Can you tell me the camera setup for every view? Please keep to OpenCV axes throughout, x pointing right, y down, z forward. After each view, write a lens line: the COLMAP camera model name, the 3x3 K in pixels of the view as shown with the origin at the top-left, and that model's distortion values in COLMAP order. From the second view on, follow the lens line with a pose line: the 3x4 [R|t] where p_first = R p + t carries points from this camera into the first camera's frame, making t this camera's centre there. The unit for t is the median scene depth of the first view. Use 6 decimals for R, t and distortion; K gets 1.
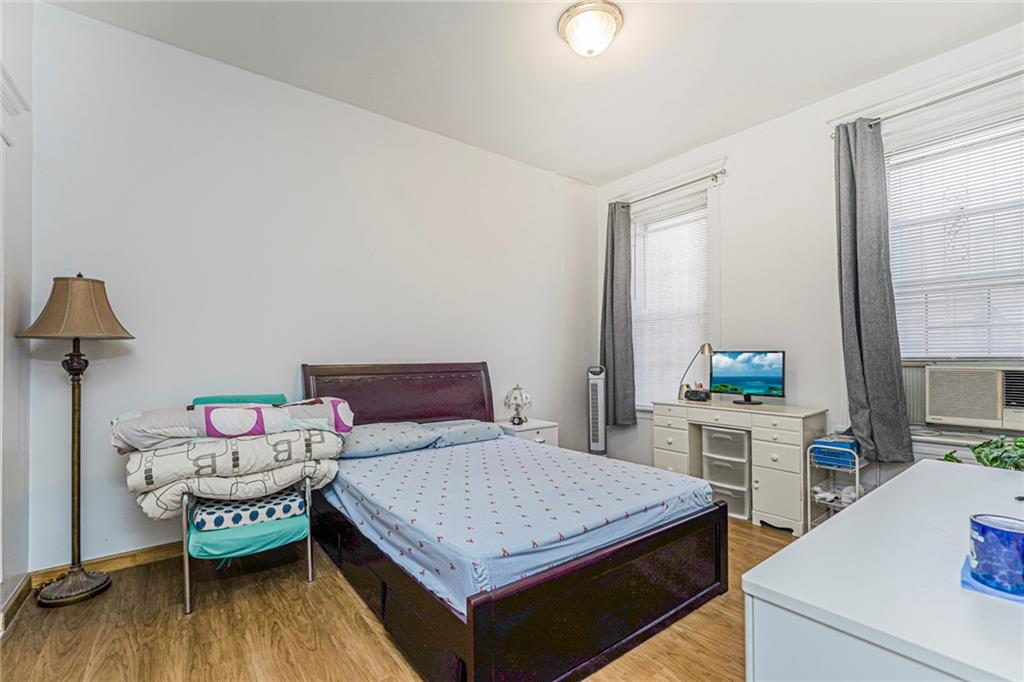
lens RADIAL K [[465.9, 0, 515.4], [0, 465.9, 350.4], [0, 0, 1]] dist [-0.000660, 0.001875]
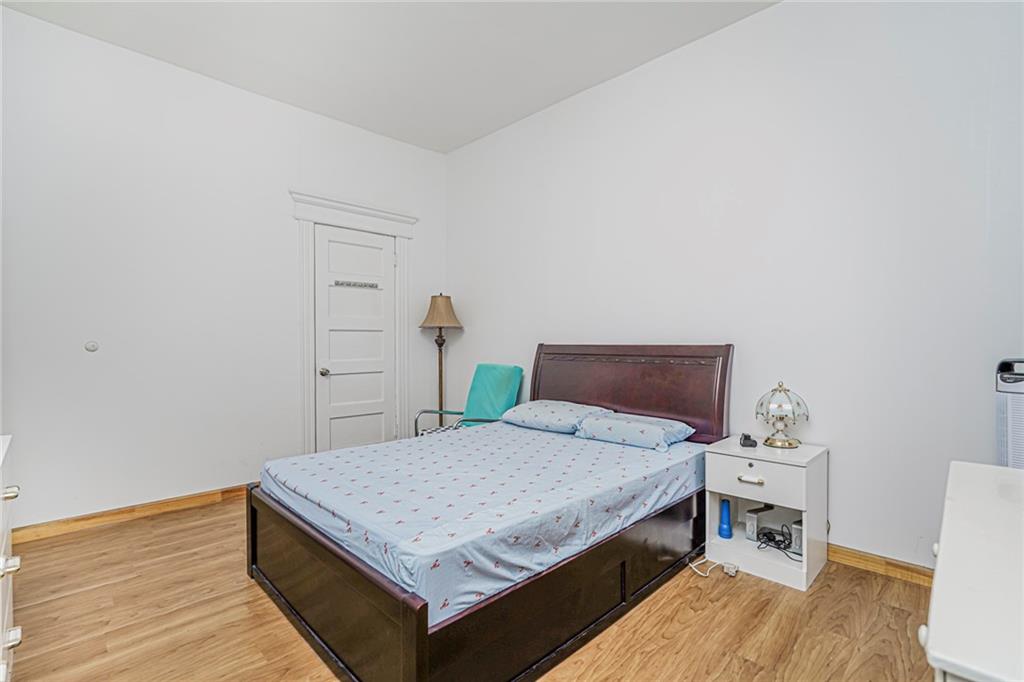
lens RADIAL K [[465.9, 0, 506.3], [0, 465.9, 344.4], [0, 0, 1]] dist [-0.000660, 0.001875]
pose [[0.125972, 0.004945, -0.992022, 0.934331], [0.004269, 0.999976, 0.005527, 0.032008], [0.992025, -0.004931, 0.125948, 0.987414]]
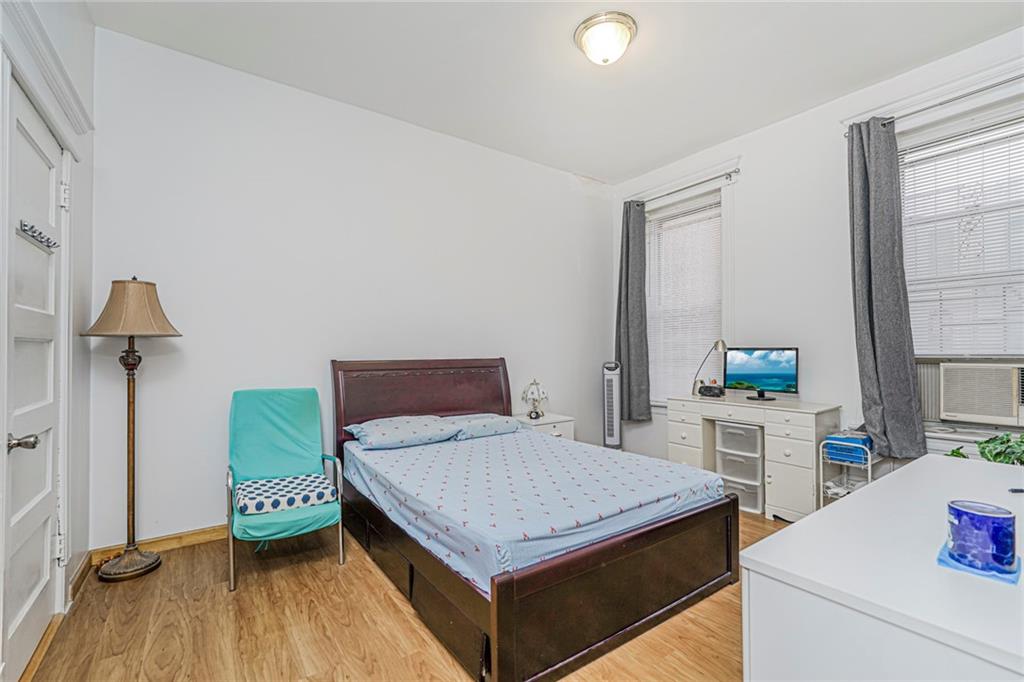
lens RADIAL K [[465.9, 0, 517.2], [0, 465.9, 340.6], [0, 0, 1]] dist [-0.000660, 0.001875]
pose [[0.999617, 0.001957, -0.027610, -0.009663], [-0.002219, 0.999953, -0.009463, -0.007071], [0.027591, 0.009521, 0.999574, -0.061474]]
